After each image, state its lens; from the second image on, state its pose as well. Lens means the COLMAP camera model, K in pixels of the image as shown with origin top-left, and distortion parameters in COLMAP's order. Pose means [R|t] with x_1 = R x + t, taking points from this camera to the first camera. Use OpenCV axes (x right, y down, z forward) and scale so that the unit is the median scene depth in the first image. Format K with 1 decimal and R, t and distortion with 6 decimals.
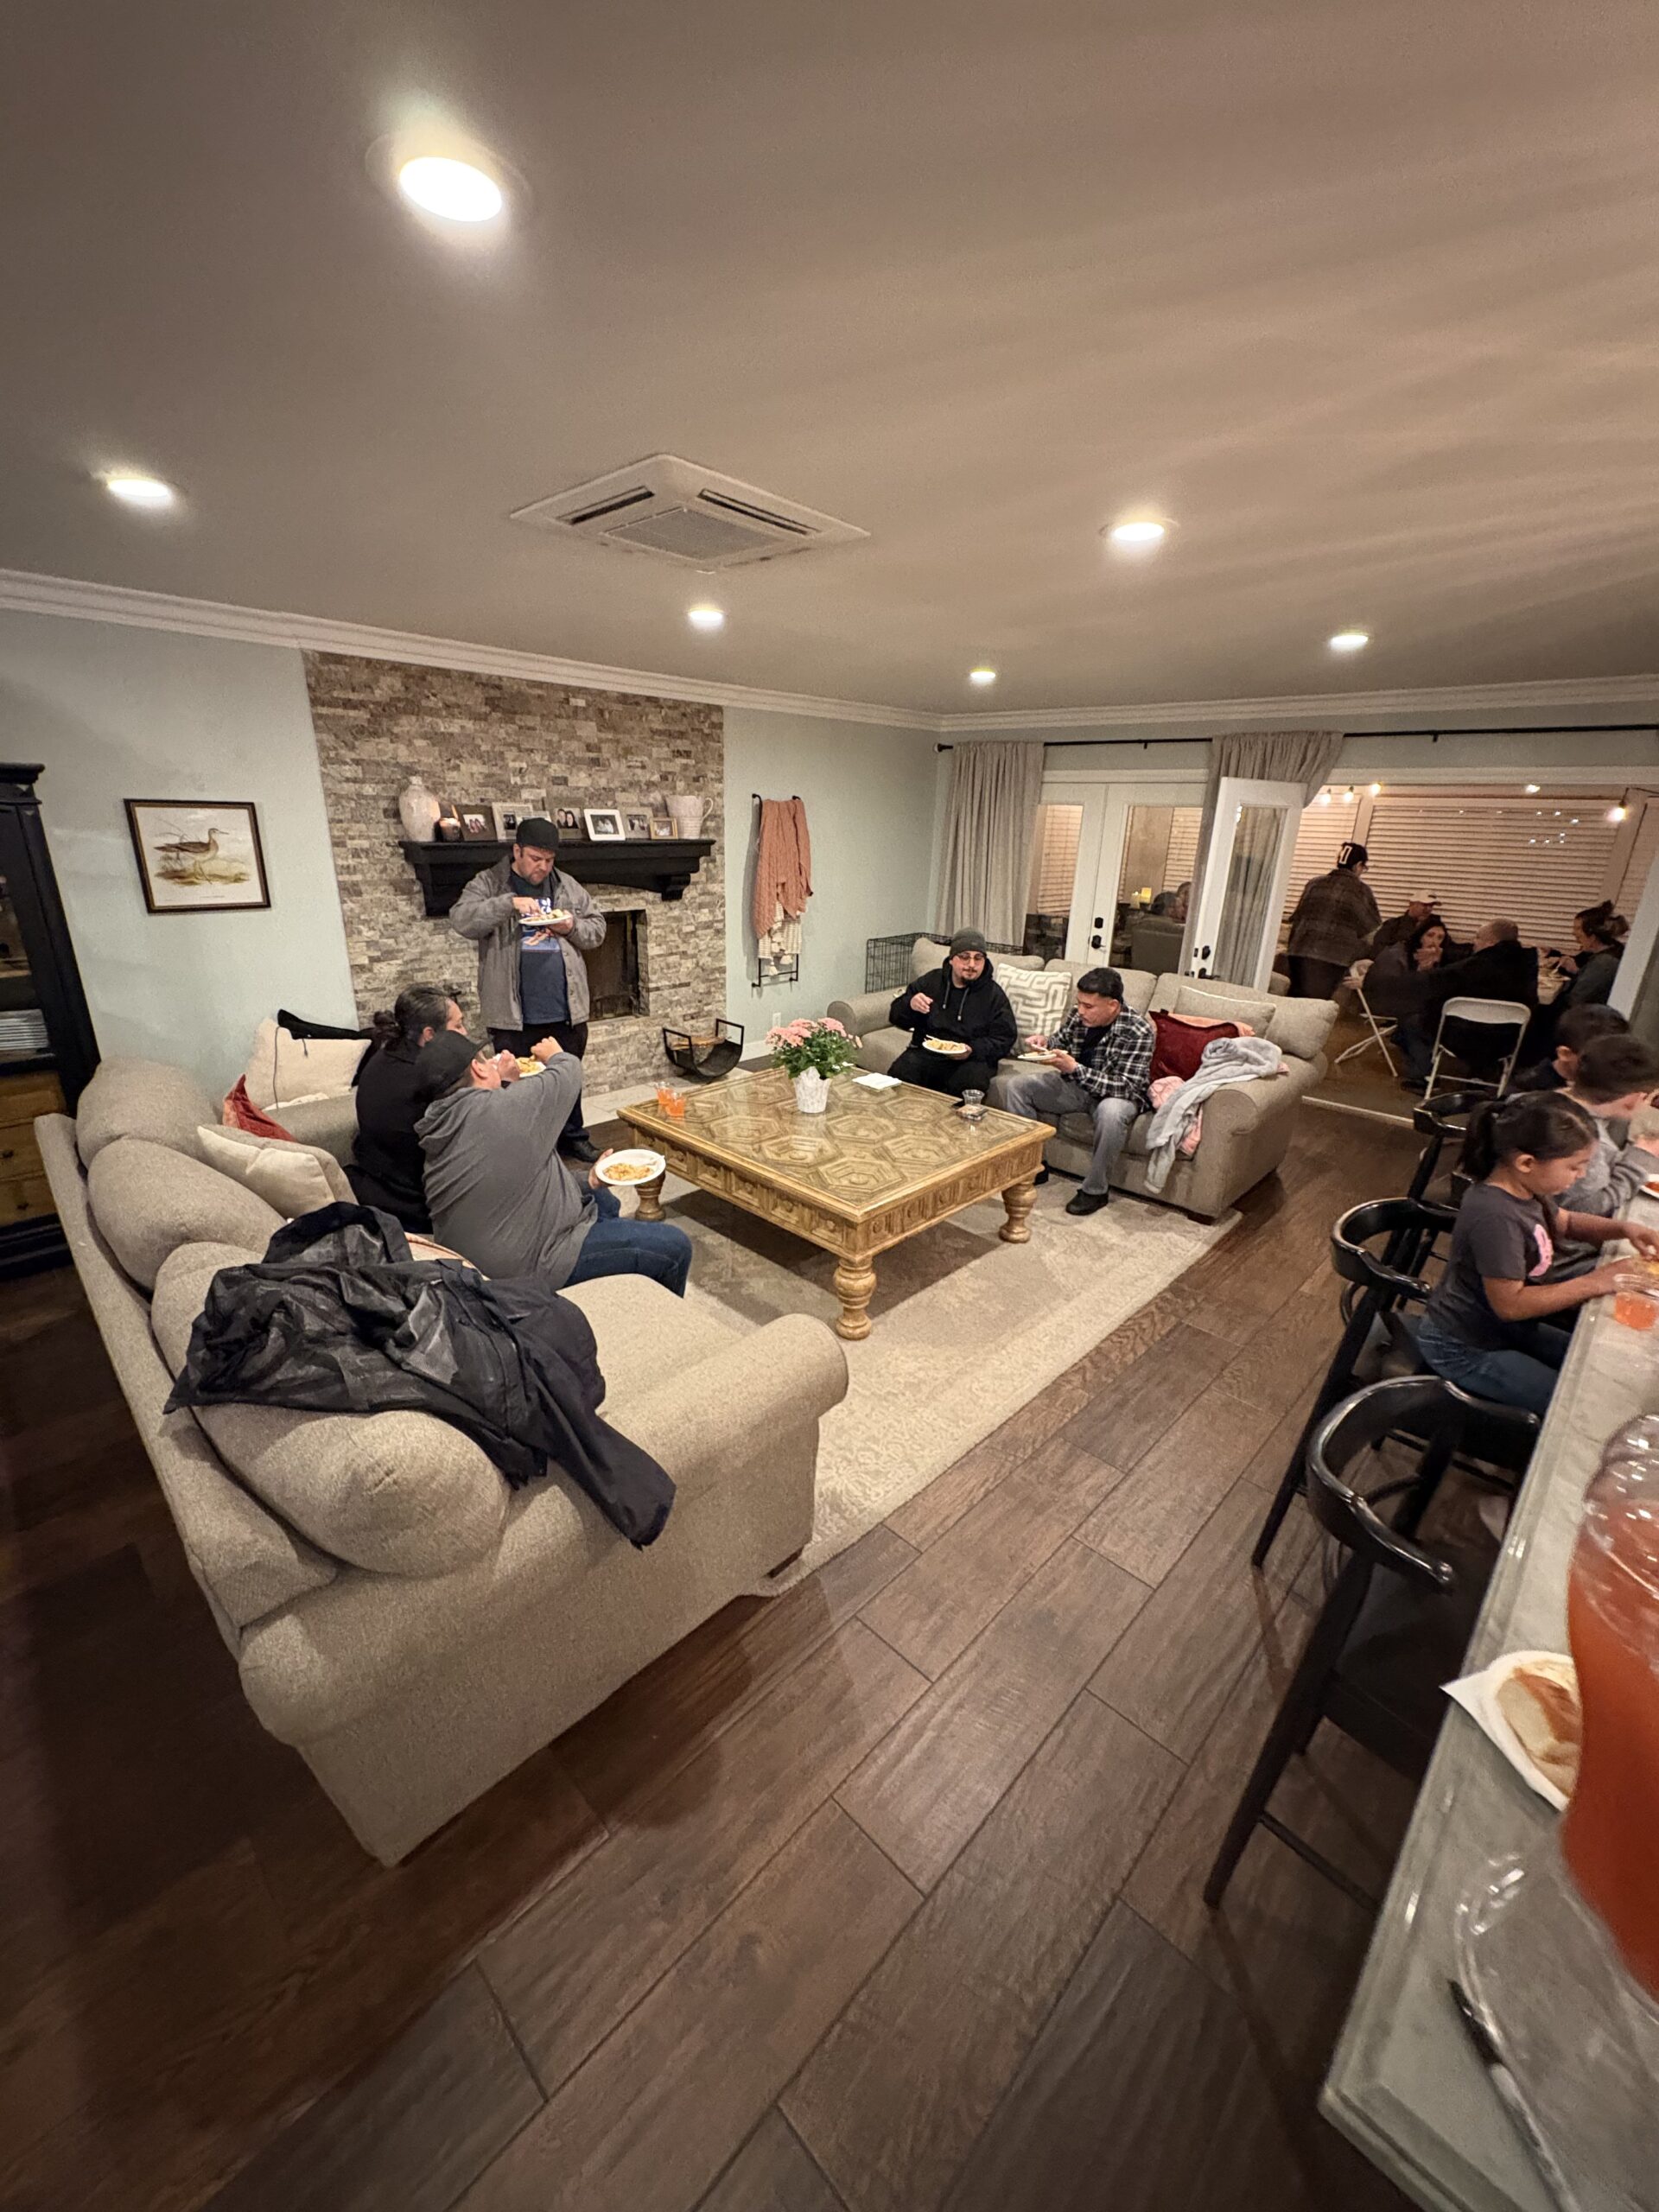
lens RADIAL K [[876.4, 0, 826.6], [0, 876.4, 1104.1], [0, 0, 1]] dist [-0.000668, -0.000026]
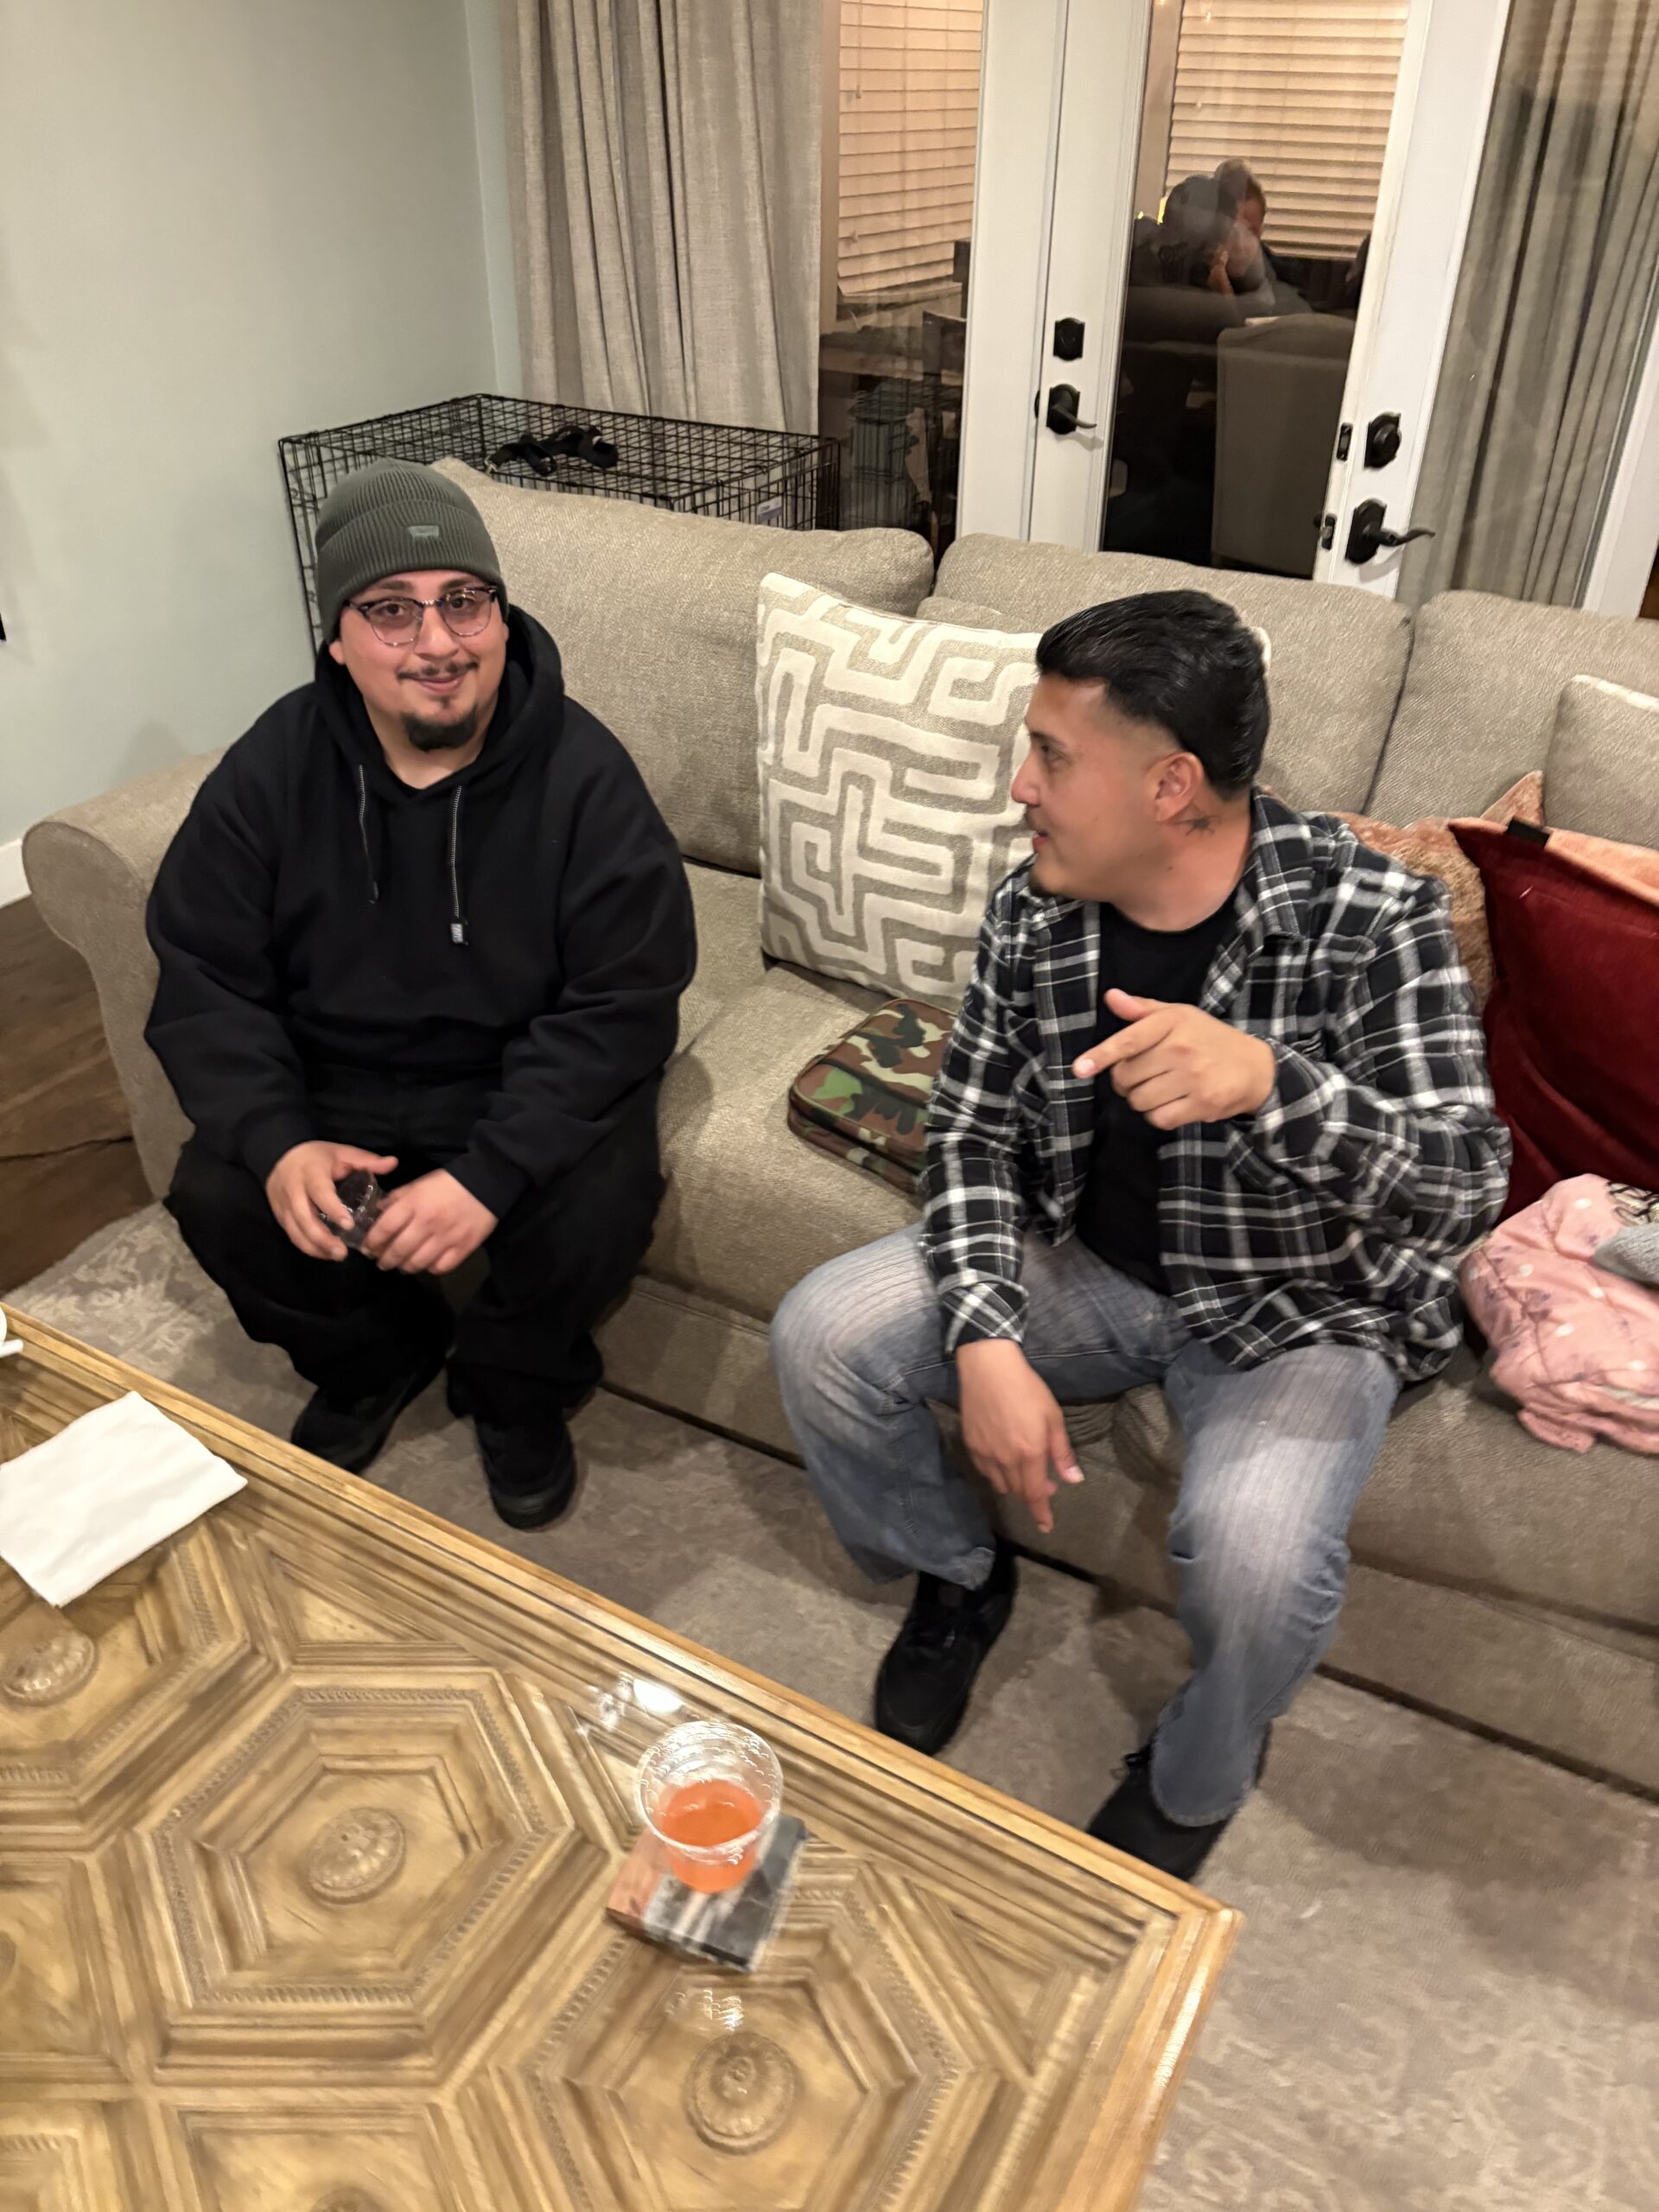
lens RADIAL K [[1668.5, 0, 827.1], [0, 1668.5, 1111.4], [0, 0, 1]] dist [-0.036992, -0.006212]
pose [[0.983354, -0.104314, 0.148774, 0.142498], [0.067019, 0.969282, 0.236645, -0.109999], [-0.168890, -0.222735, 0.960138, 0.498633]]
